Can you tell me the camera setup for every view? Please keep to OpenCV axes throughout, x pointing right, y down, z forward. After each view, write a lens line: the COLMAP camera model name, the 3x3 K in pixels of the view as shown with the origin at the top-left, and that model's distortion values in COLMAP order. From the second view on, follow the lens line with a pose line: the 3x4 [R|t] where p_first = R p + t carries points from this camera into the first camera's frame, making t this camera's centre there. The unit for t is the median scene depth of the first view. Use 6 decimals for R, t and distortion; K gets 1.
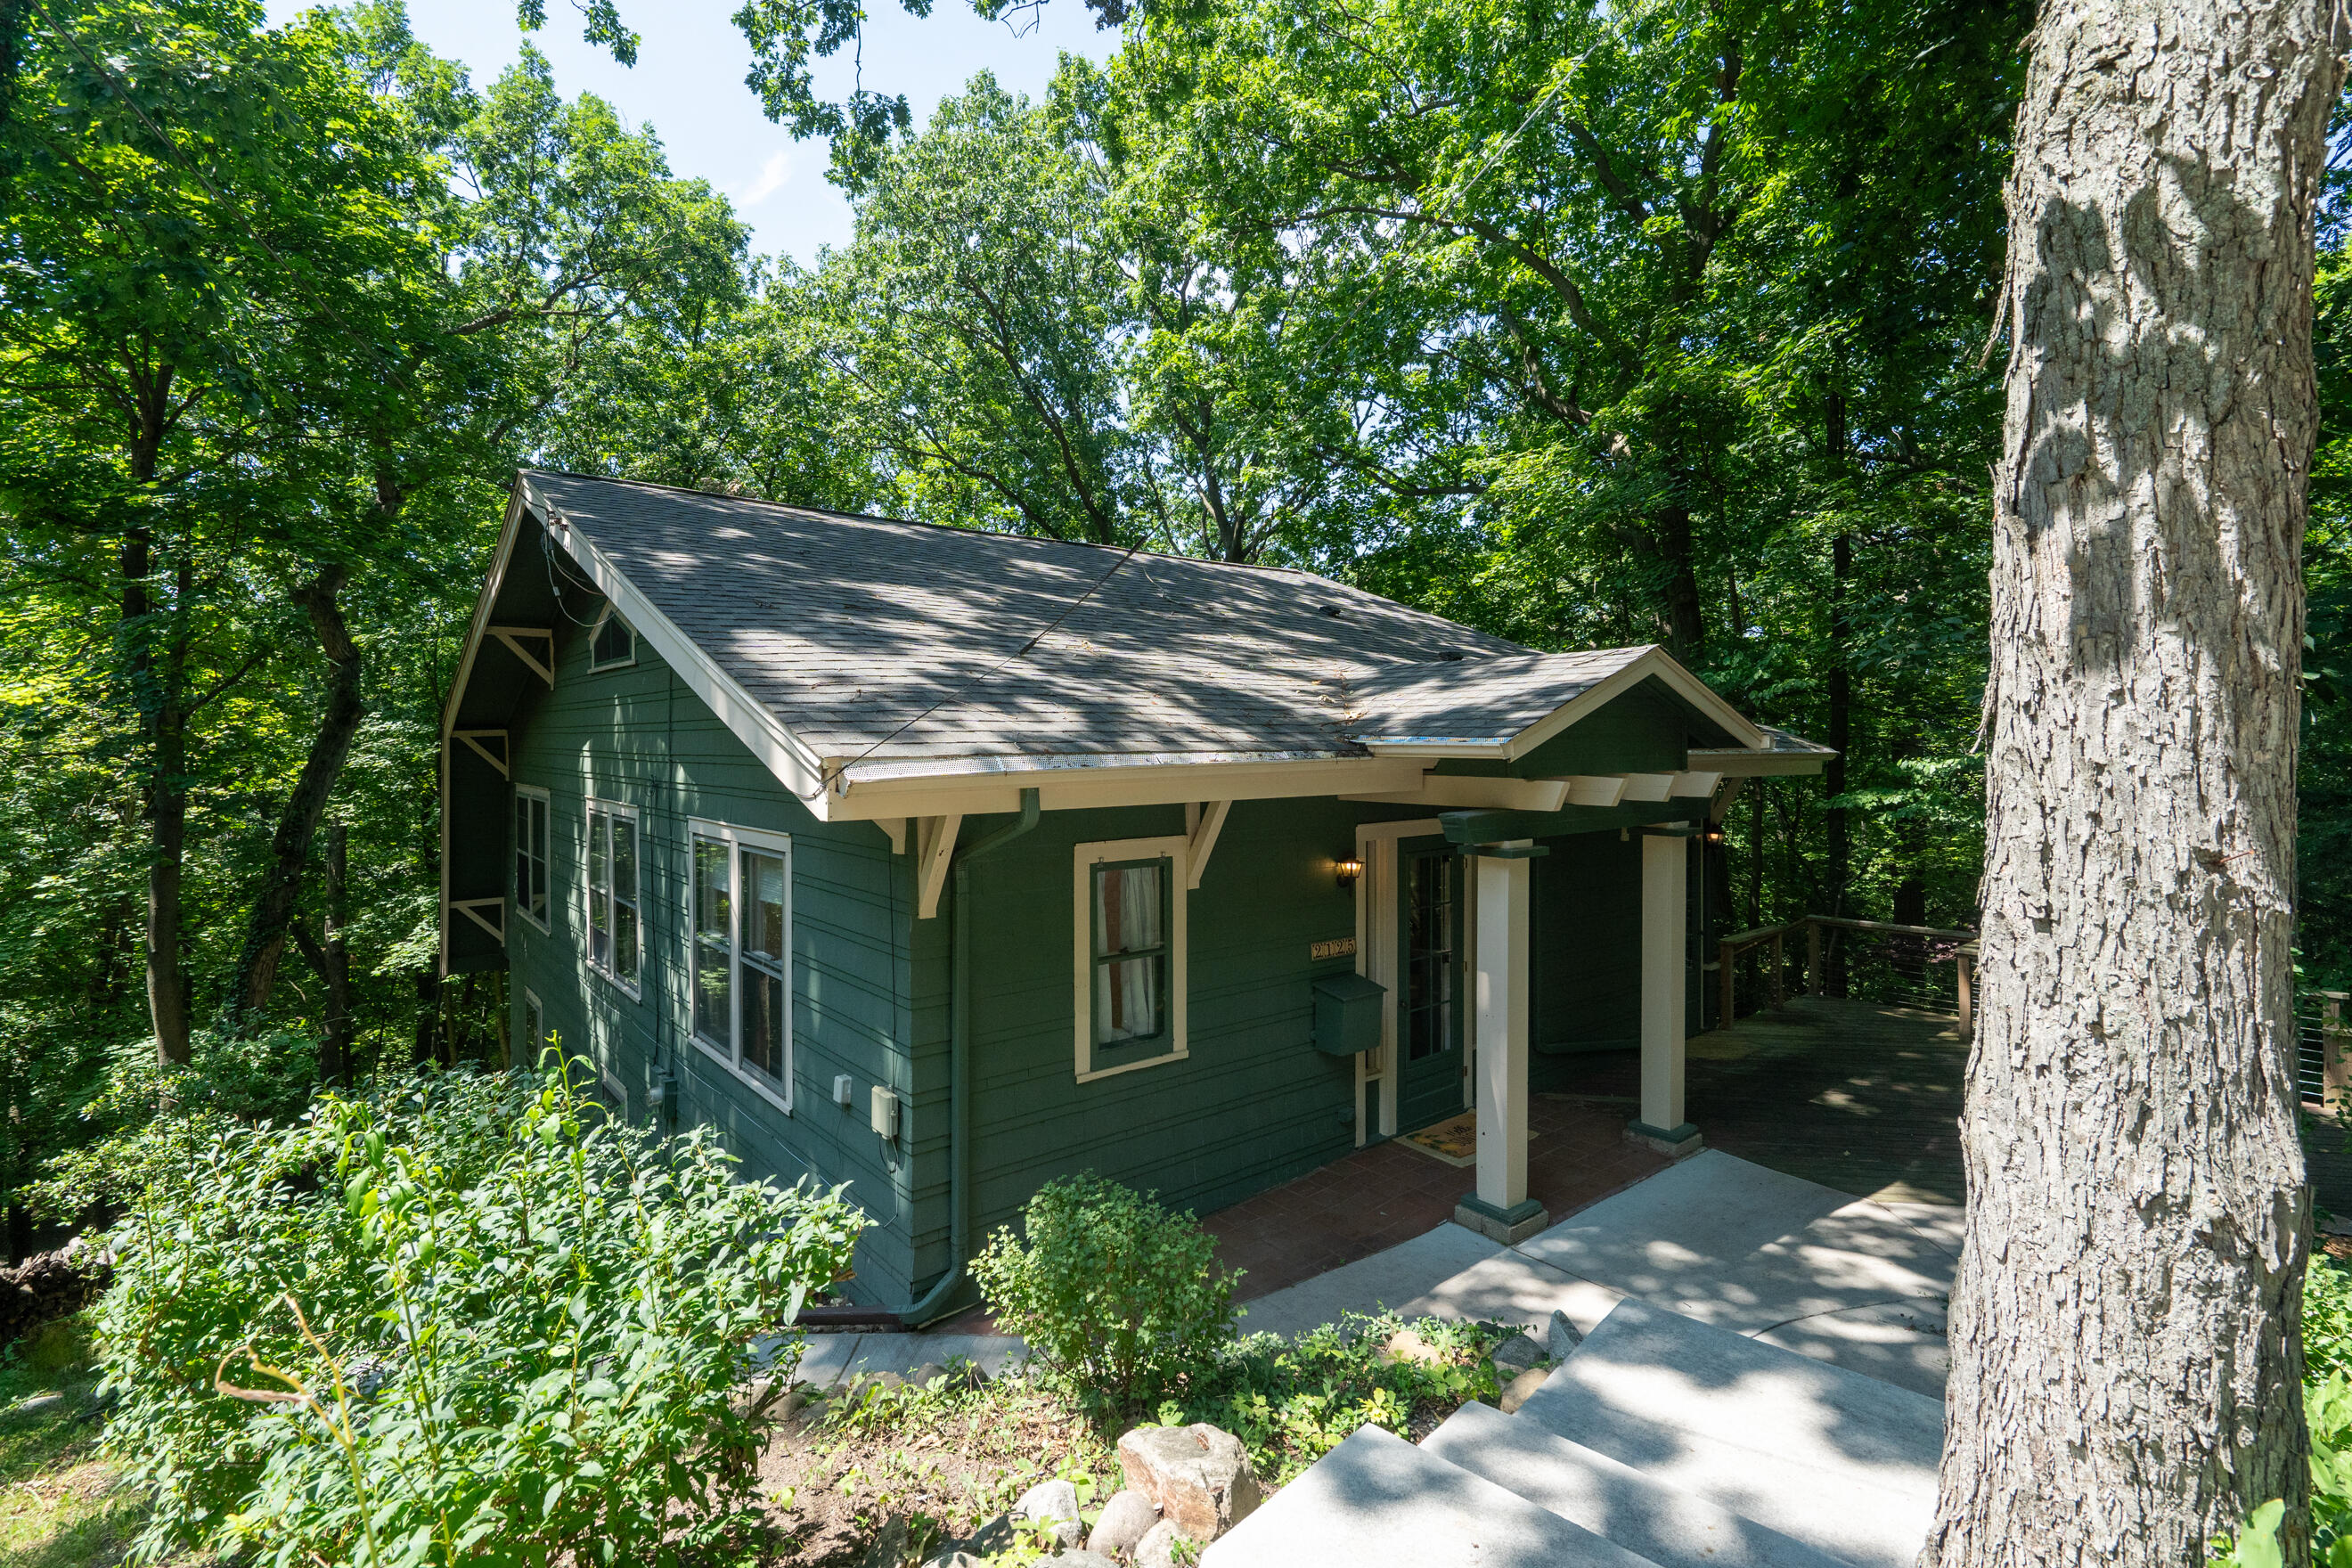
lens RADIAL K [[1081.7, 0, 1155.3], [0, 1081.7, 743.7], [0, 0, 1]] dist [0.002425, -0.000421]
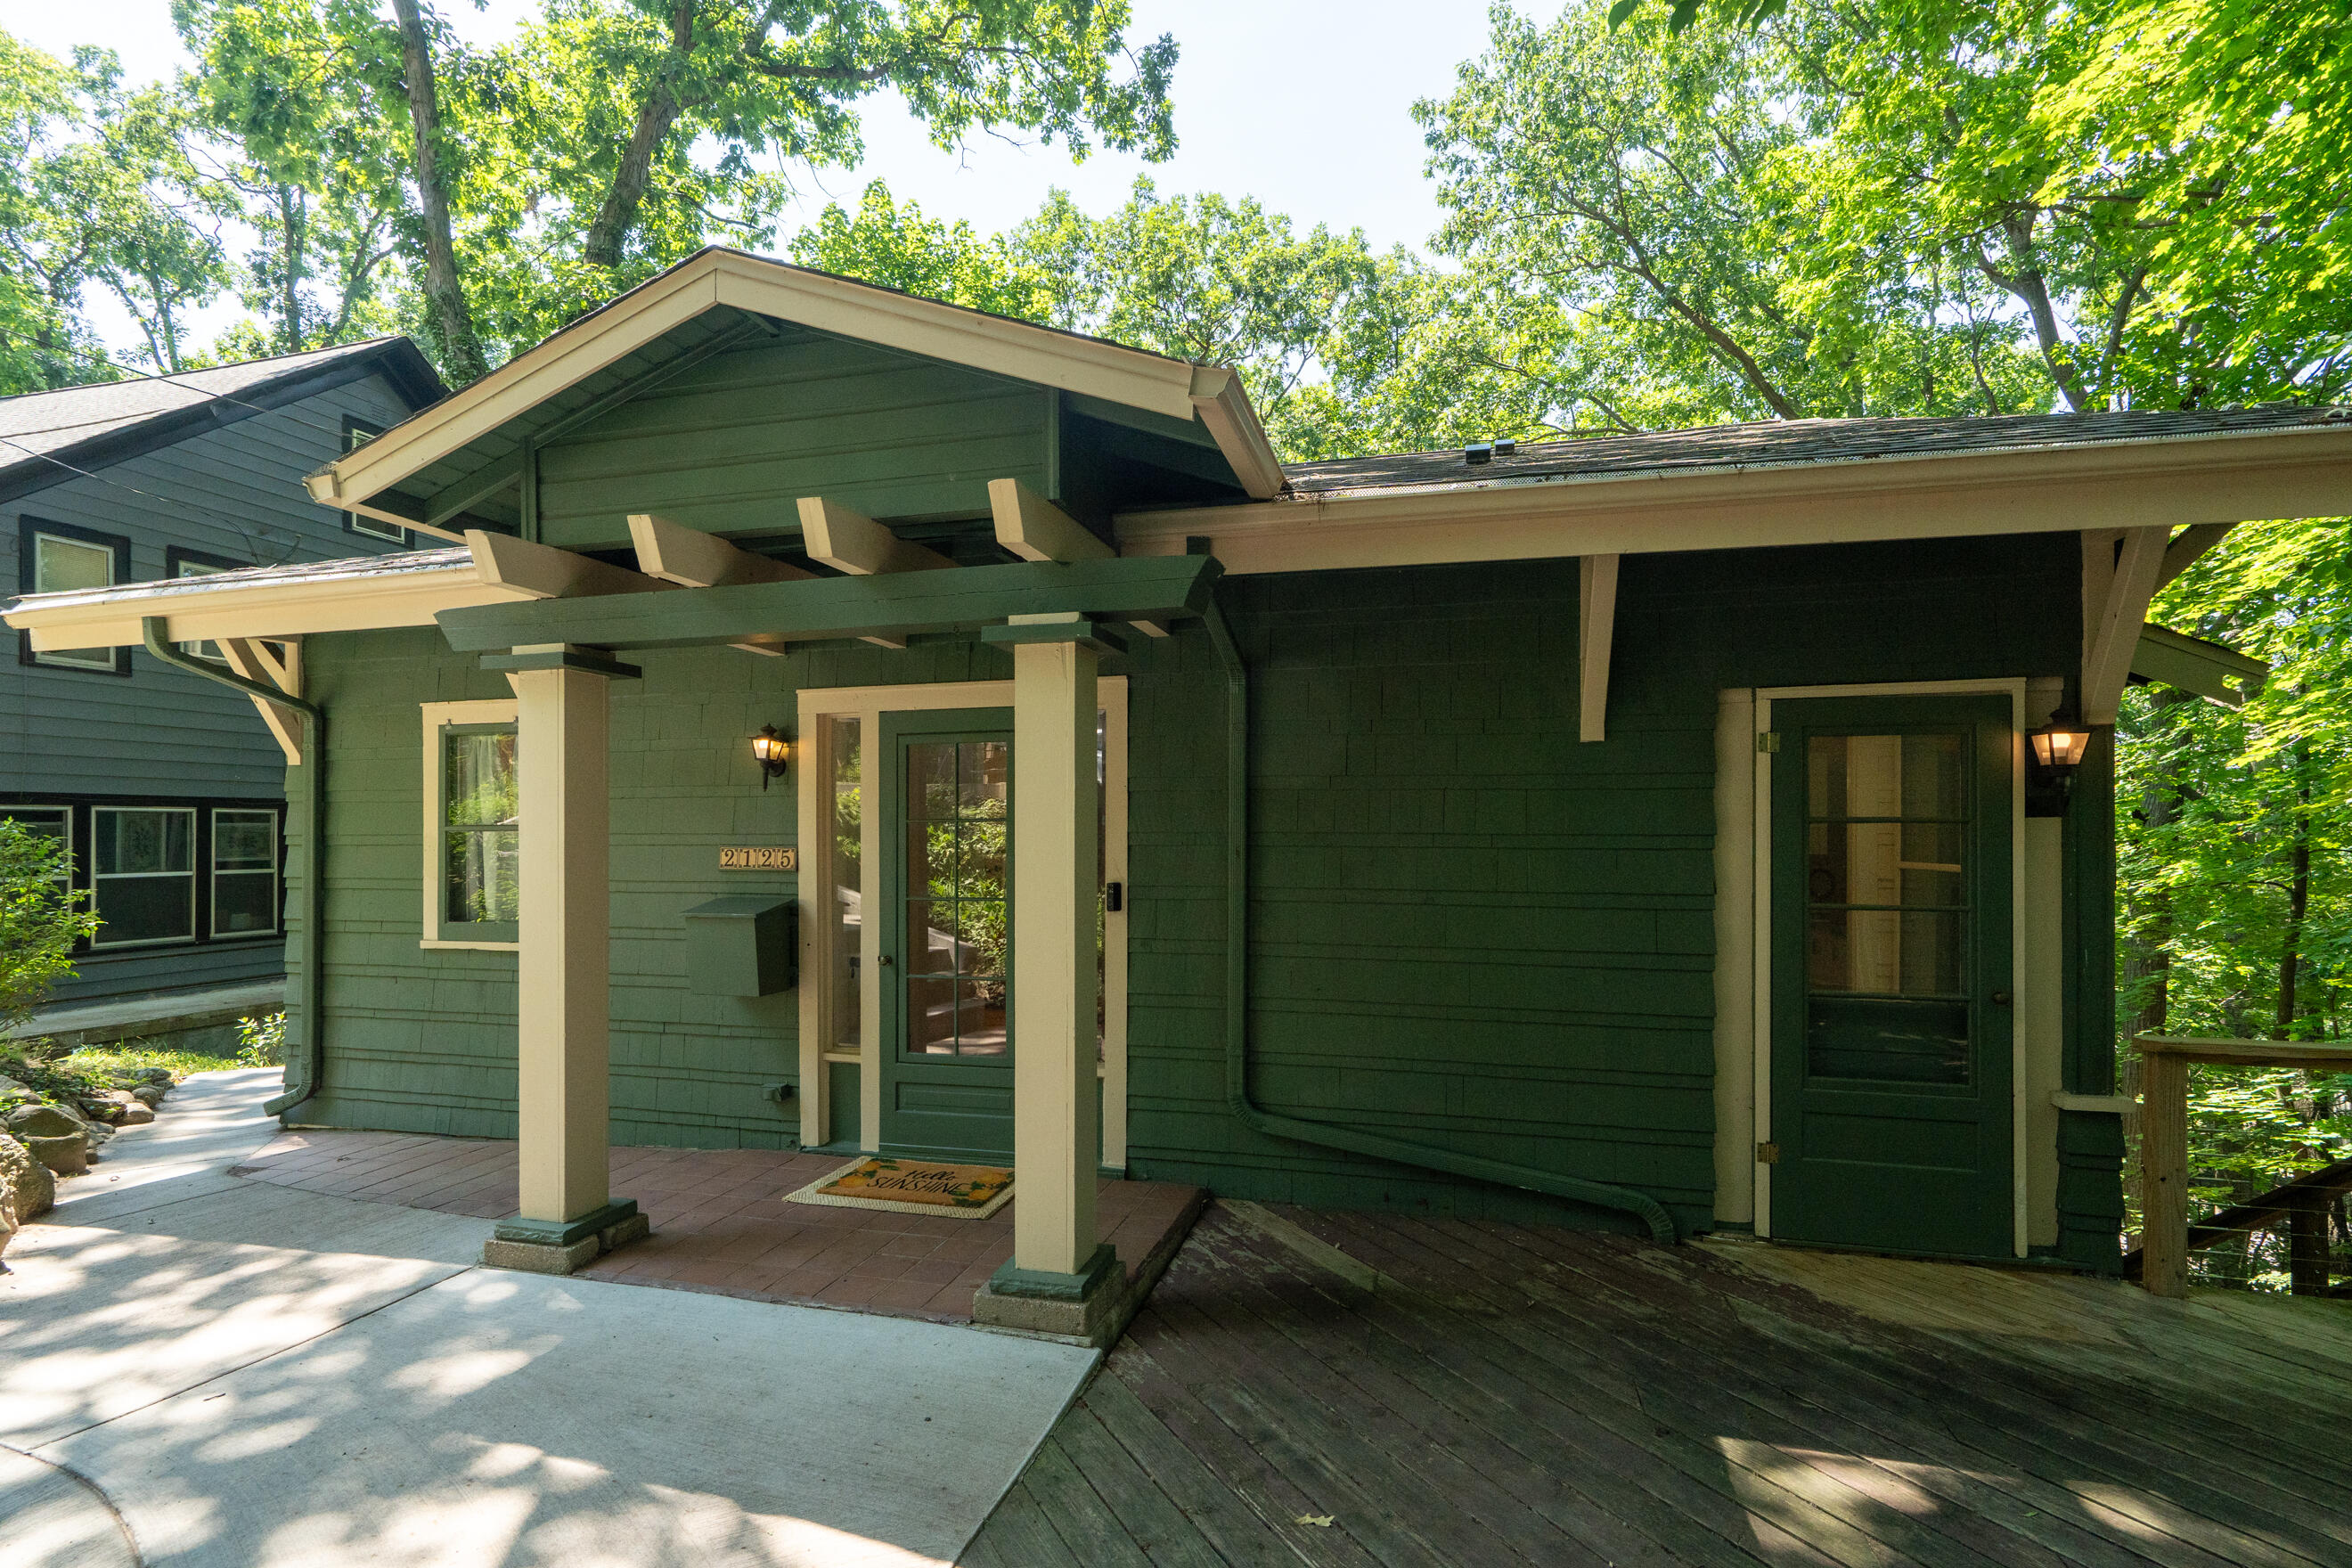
lens RADIAL K [[1081.7, 0, 1192.7], [0, 1081.7, 828.9], [0, 0, 1]] dist [0.002425, -0.000421]
pose [[0.592912, -0.006414, -0.805242, 0.911886], [-0.000836, 0.999963, -0.008581, 0.173891], [0.805267, 0.005761, 0.592885, 0.797228]]
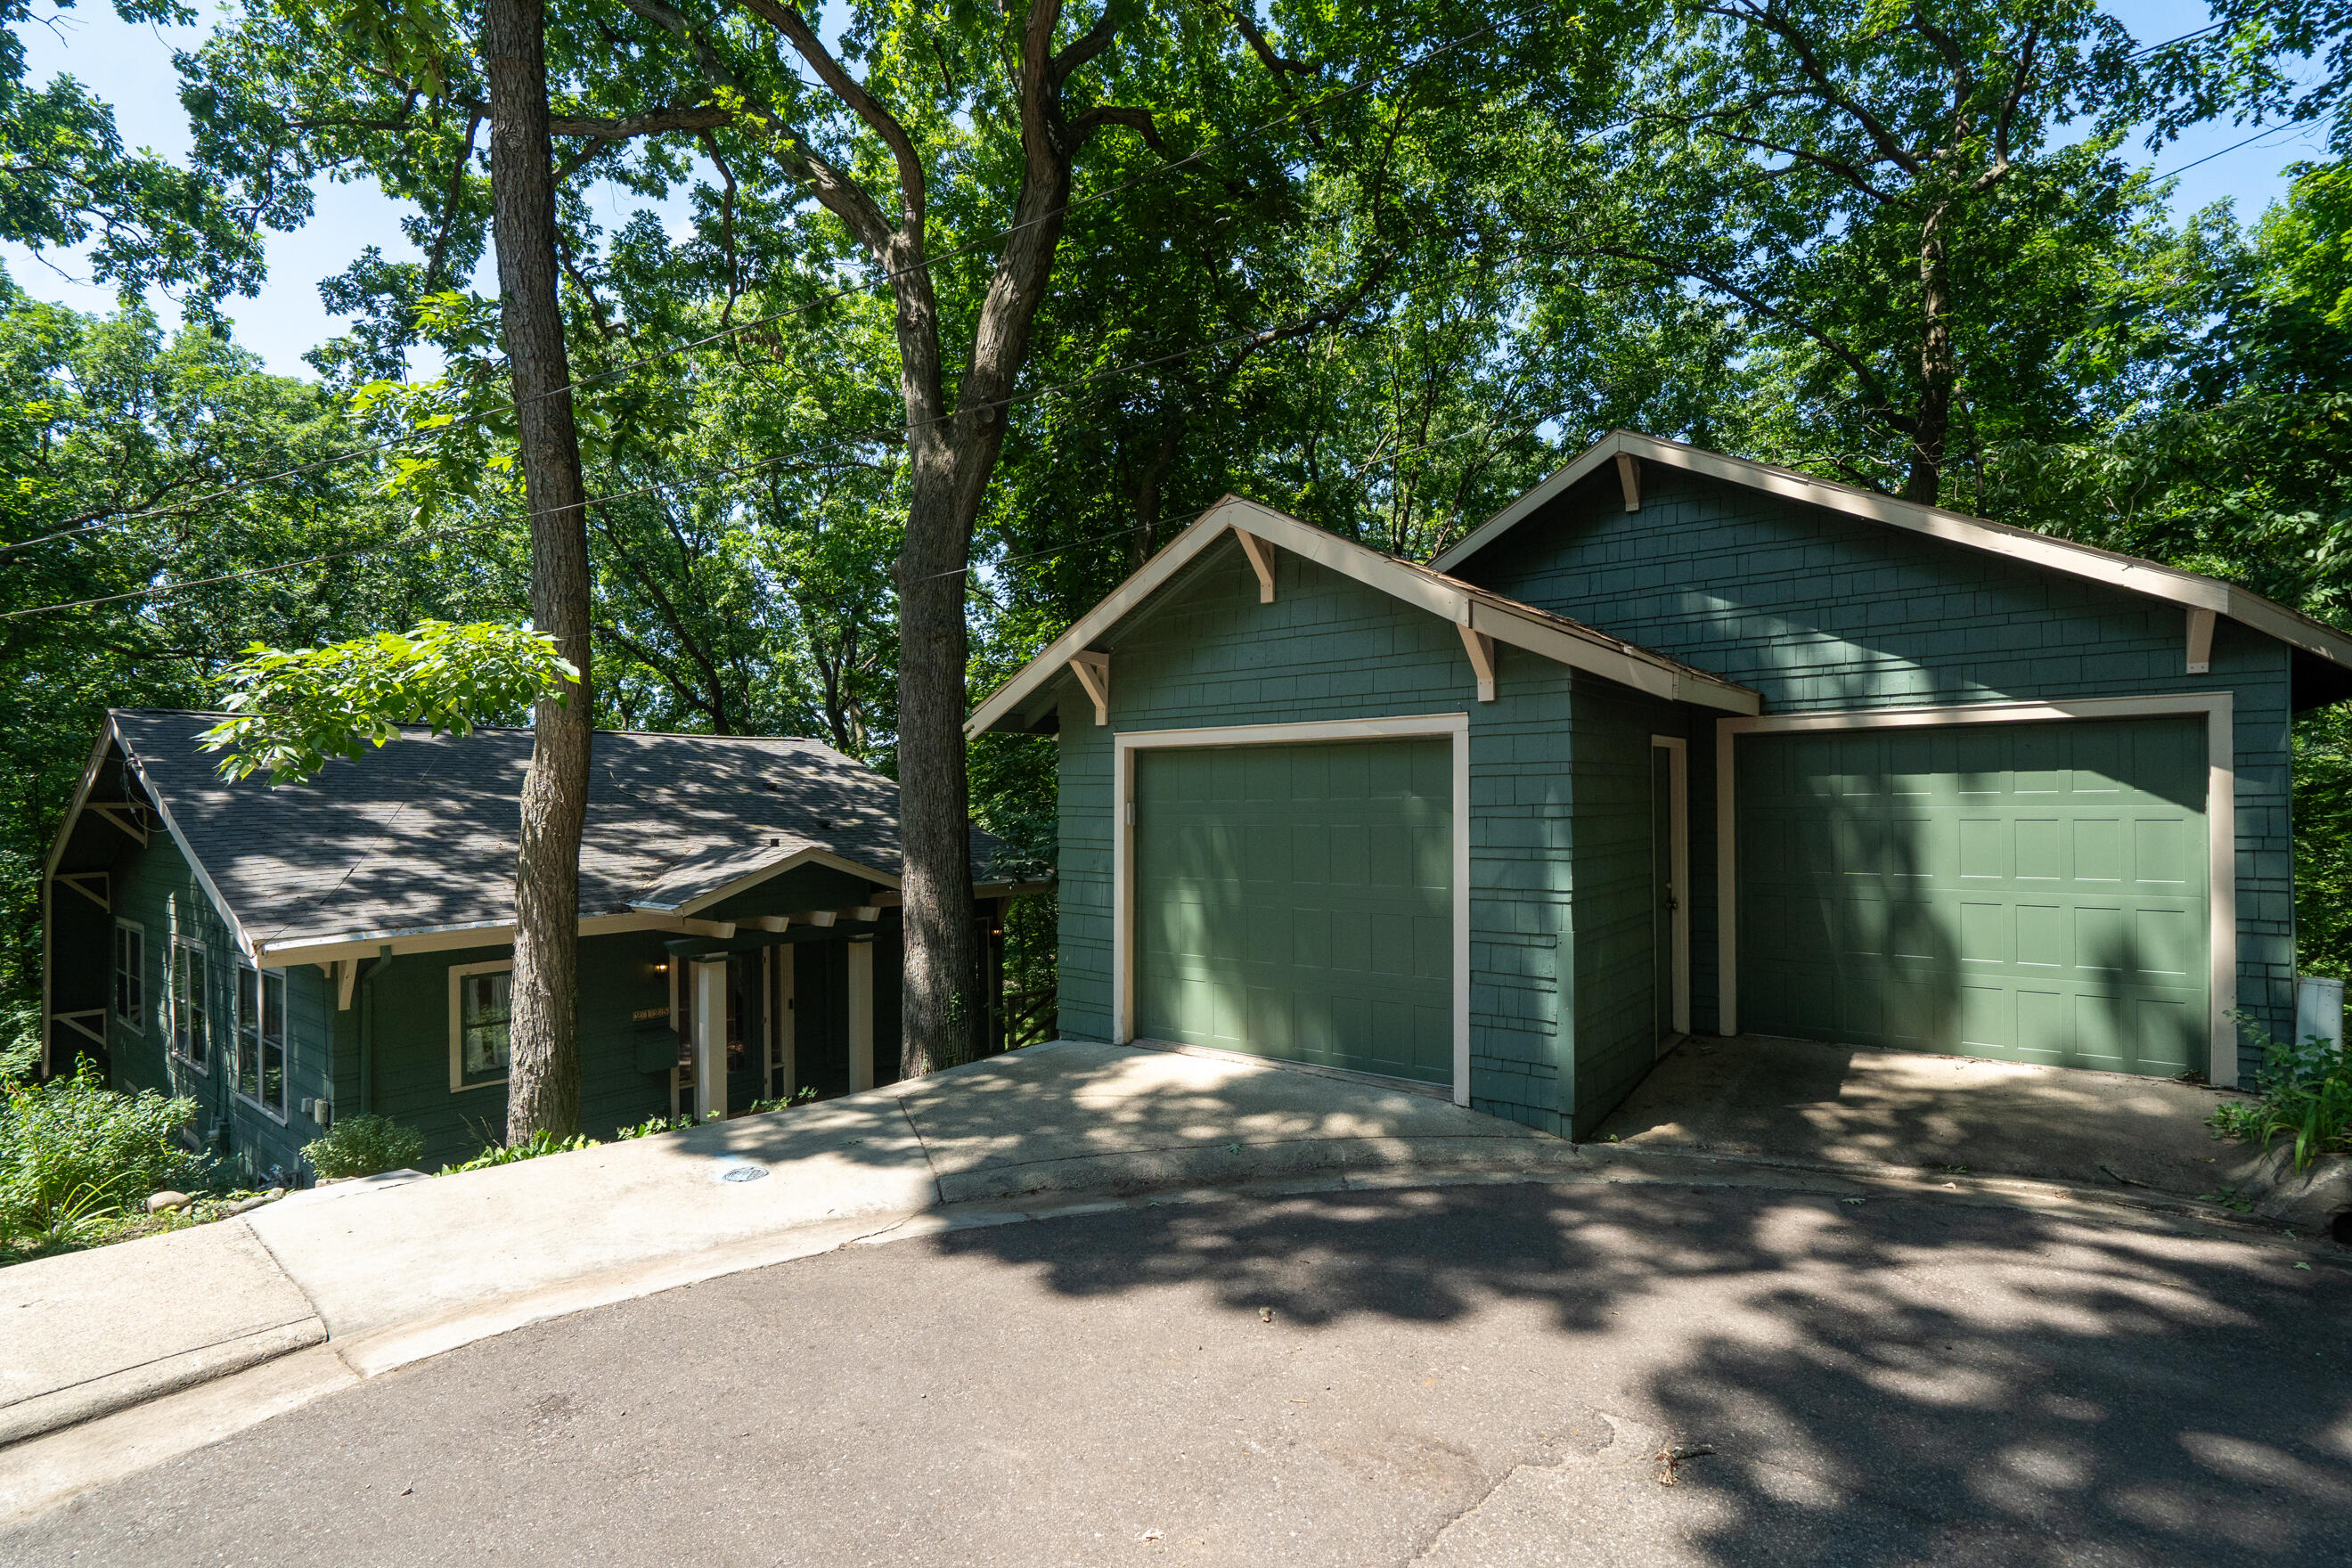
lens RADIAL K [[1081.7, 0, 1180.4], [0, 1081.7, 797.1], [0, 0, 1]] dist [0.002425, -0.000421]
pose [[0.974542, -0.009001, 0.224024, 0.617200], [0.011946, 0.999859, -0.011794, -0.135846], [-0.223887, 0.014170, 0.974512, -0.933545]]
